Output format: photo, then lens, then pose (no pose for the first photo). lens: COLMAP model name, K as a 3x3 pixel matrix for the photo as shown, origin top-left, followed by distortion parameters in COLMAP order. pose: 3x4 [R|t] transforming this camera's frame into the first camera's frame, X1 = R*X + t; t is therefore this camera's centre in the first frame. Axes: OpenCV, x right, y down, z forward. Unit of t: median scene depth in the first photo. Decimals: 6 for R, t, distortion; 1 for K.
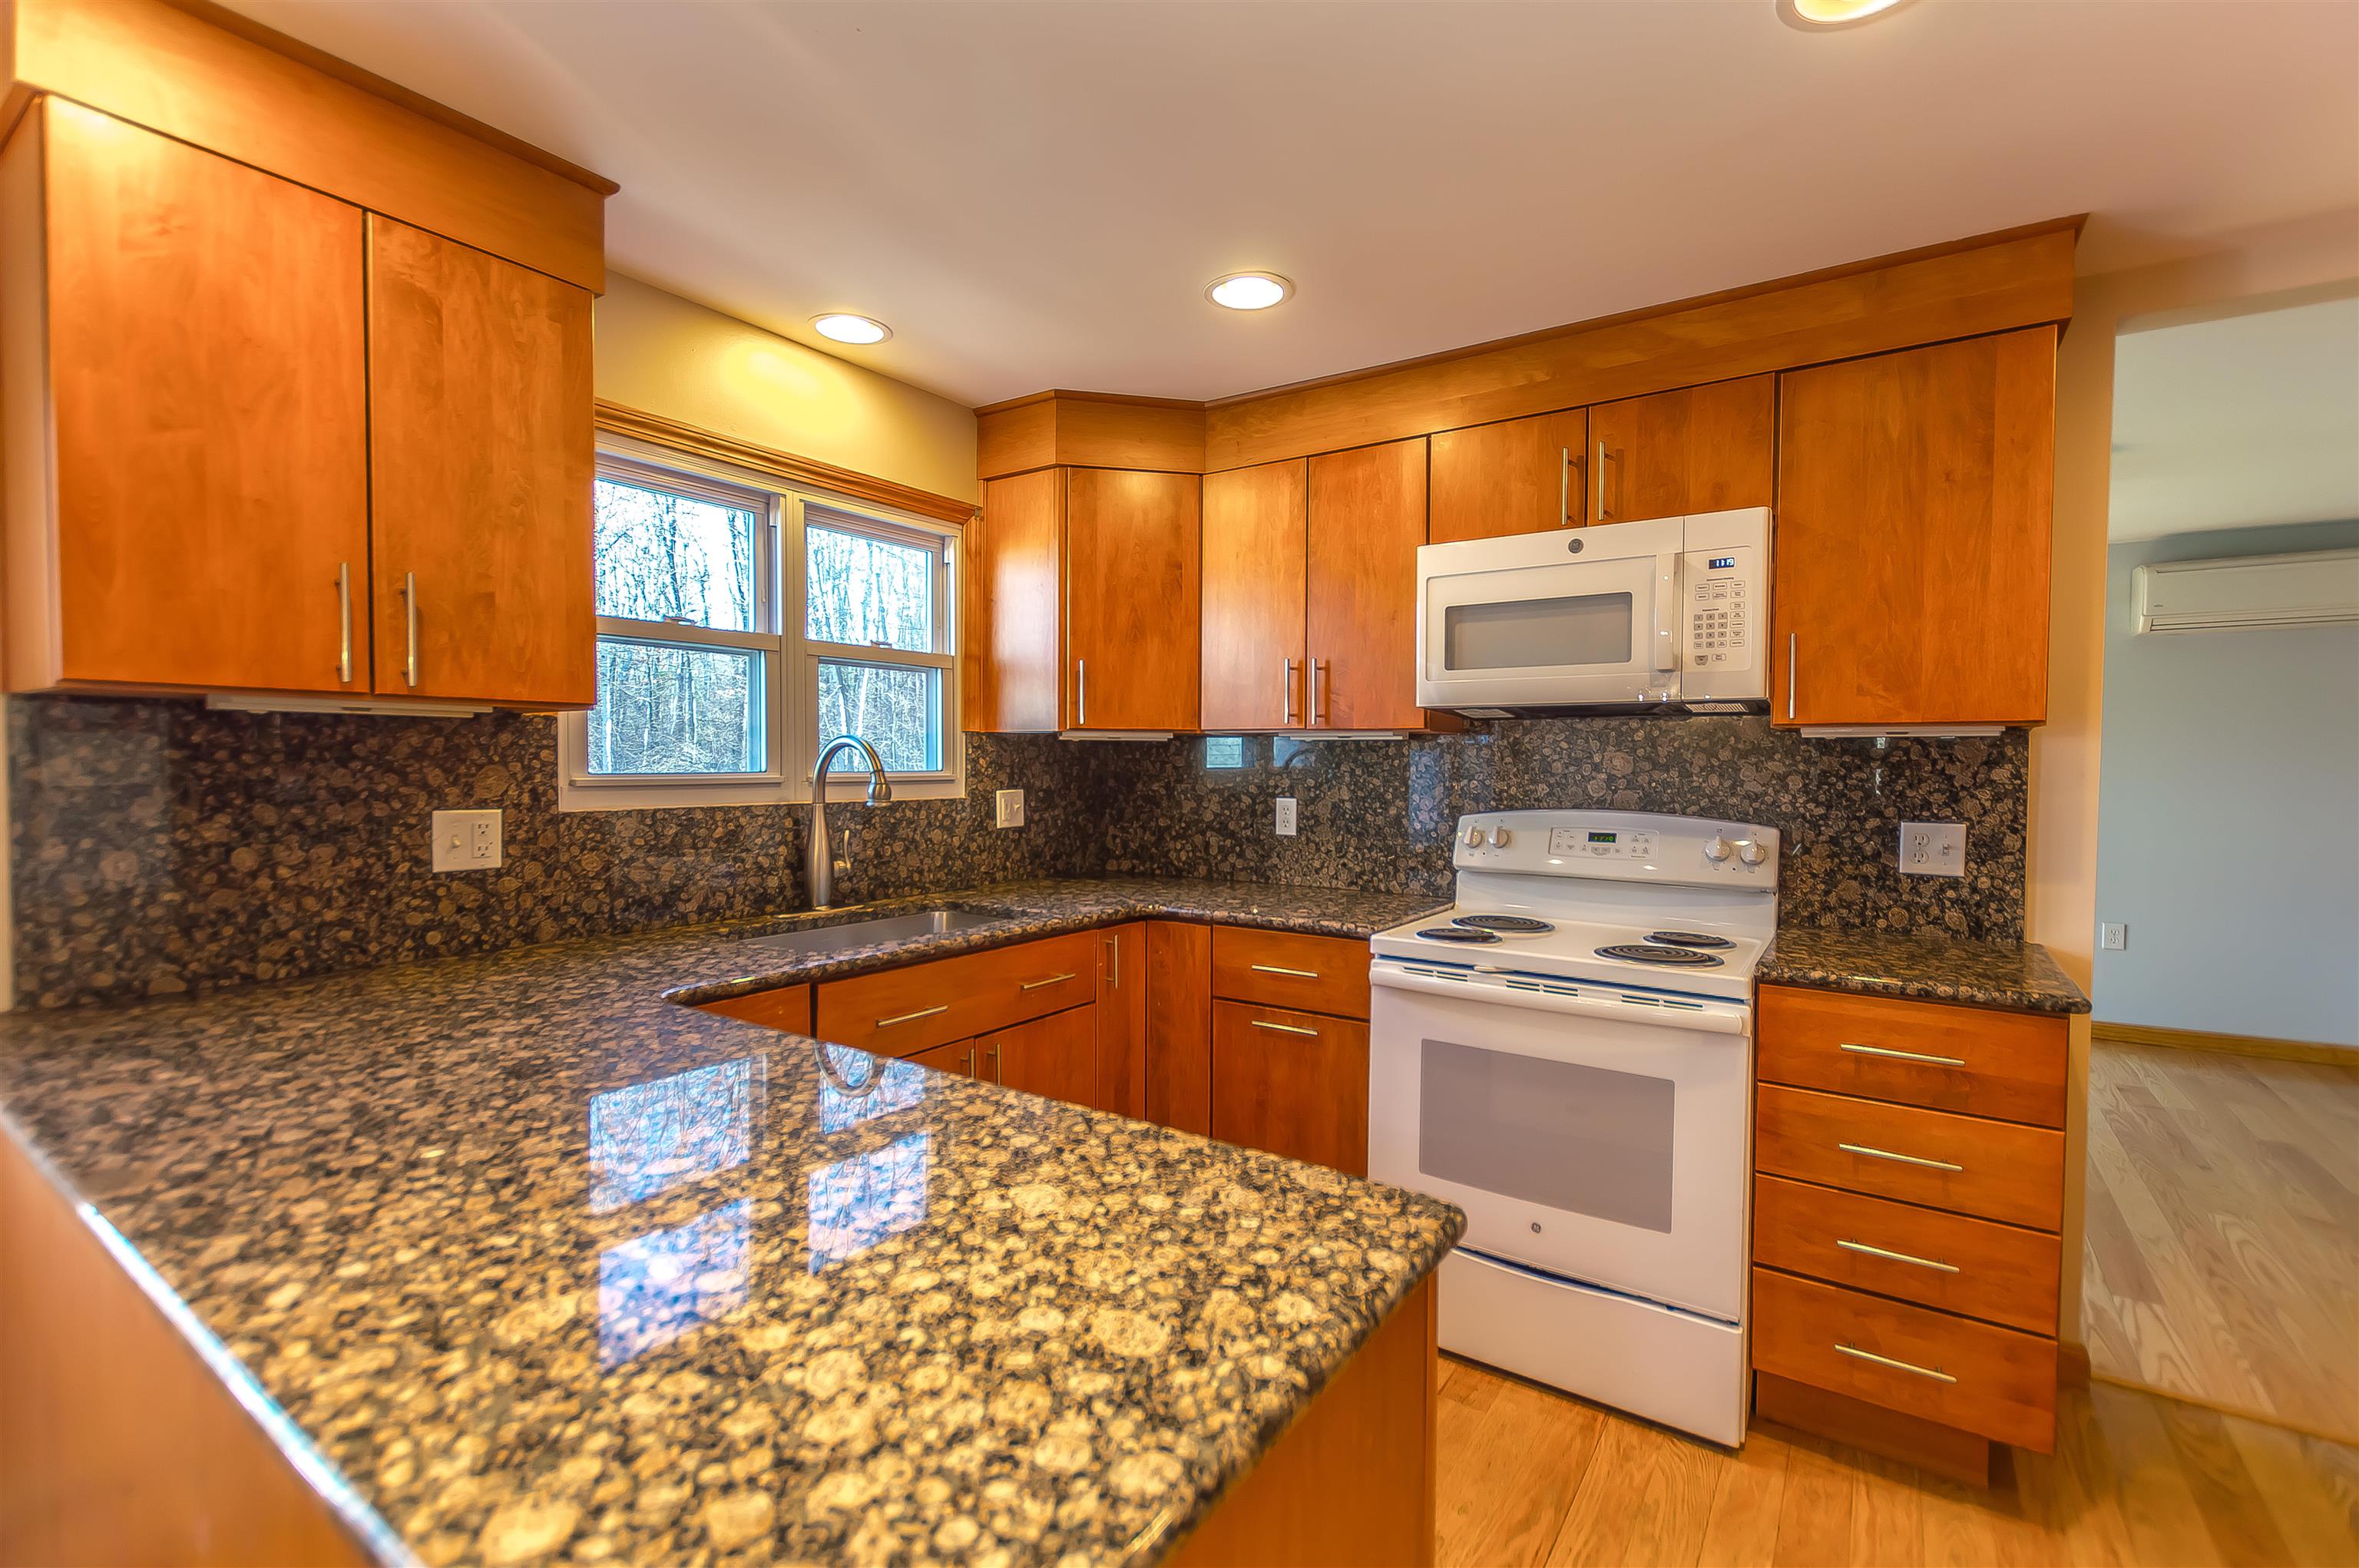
lens RADIAL K [[1036.3, 0, 1175.8], [0, 1036.3, 787.6], [0, 0, 1]] dist [0.007523, -0.003058]
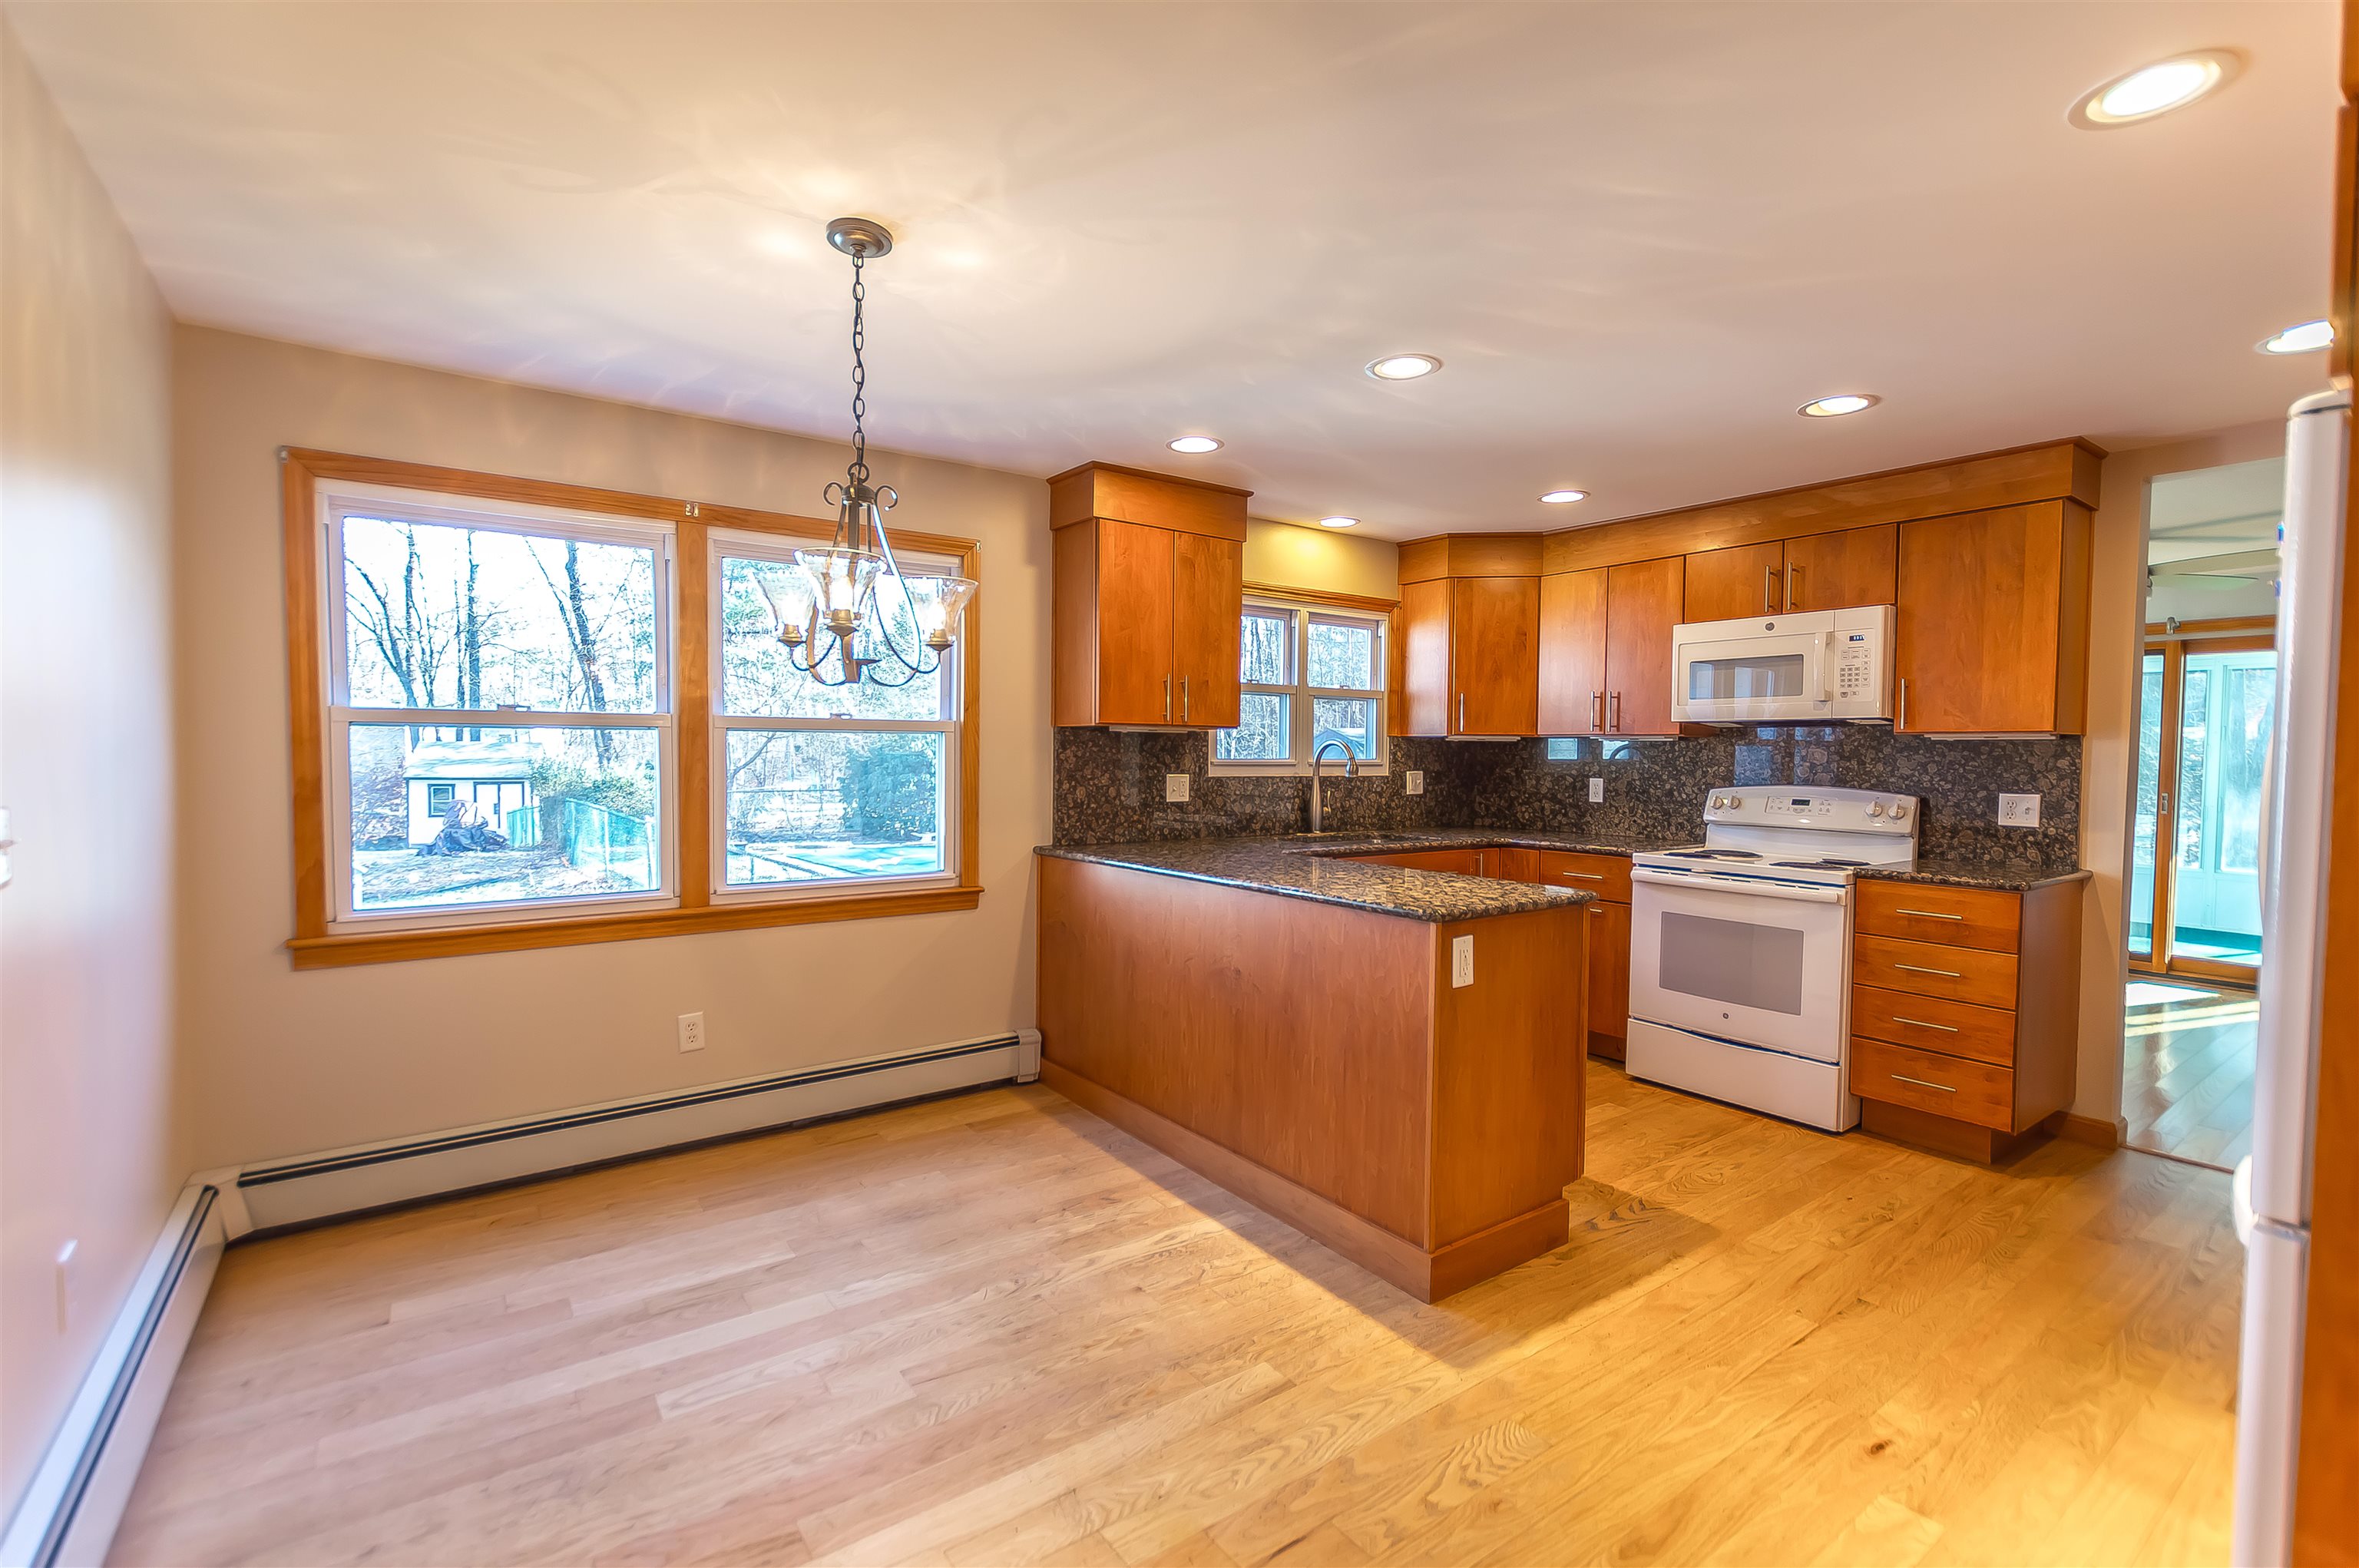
lens RADIAL K [[1036.3, 0, 1177.7], [0, 1036.3, 789.8], [0, 0, 1]] dist [0.007523, -0.003058]
pose [[0.943592, 0.014533, -0.330792, 0.041499], [-0.012226, 0.999884, 0.009057, 0.030023], [0.330885, -0.004502, 0.943660, -0.949203]]
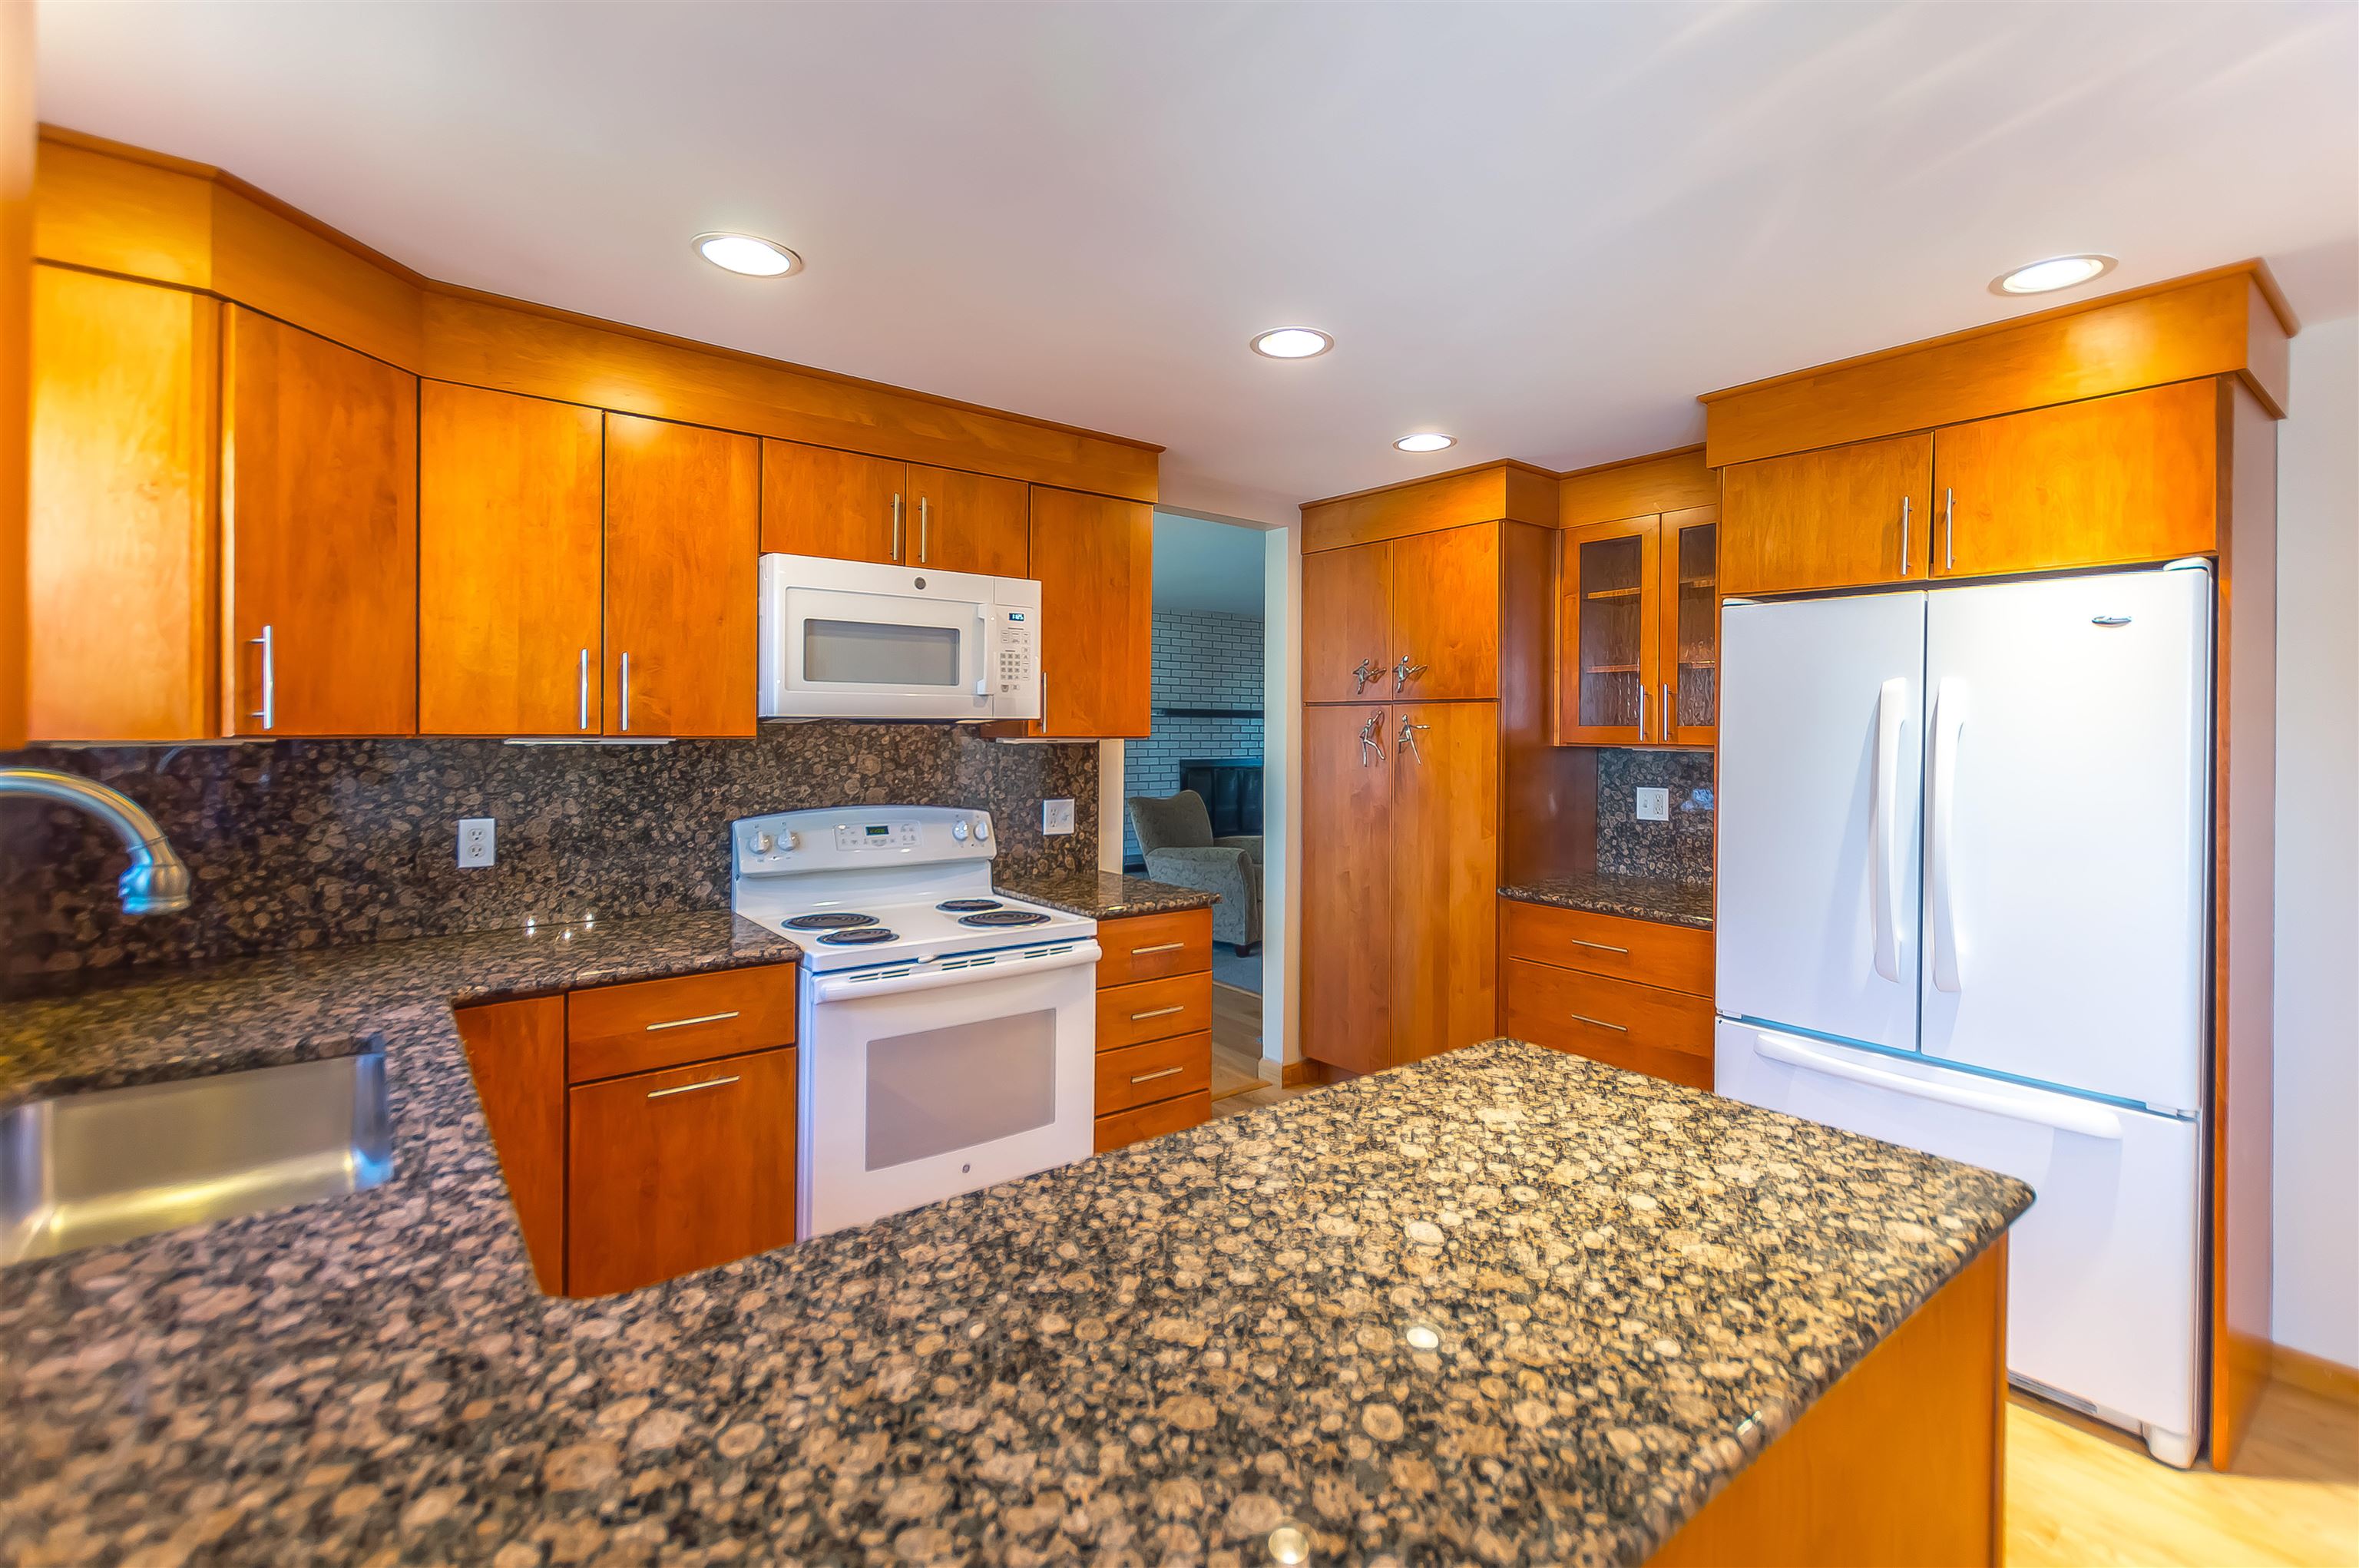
lens RADIAL K [[1036.3, 0, 1181.4], [0, 1036.3, 727.8], [0, 0, 1]] dist [0.007523, -0.003058]
pose [[0.305076, -0.003190, 0.952323, -0.664454], [0.018765, 0.999820, -0.002662, -0.064439], [-0.952143, 0.018682, 0.305082, 0.382235]]
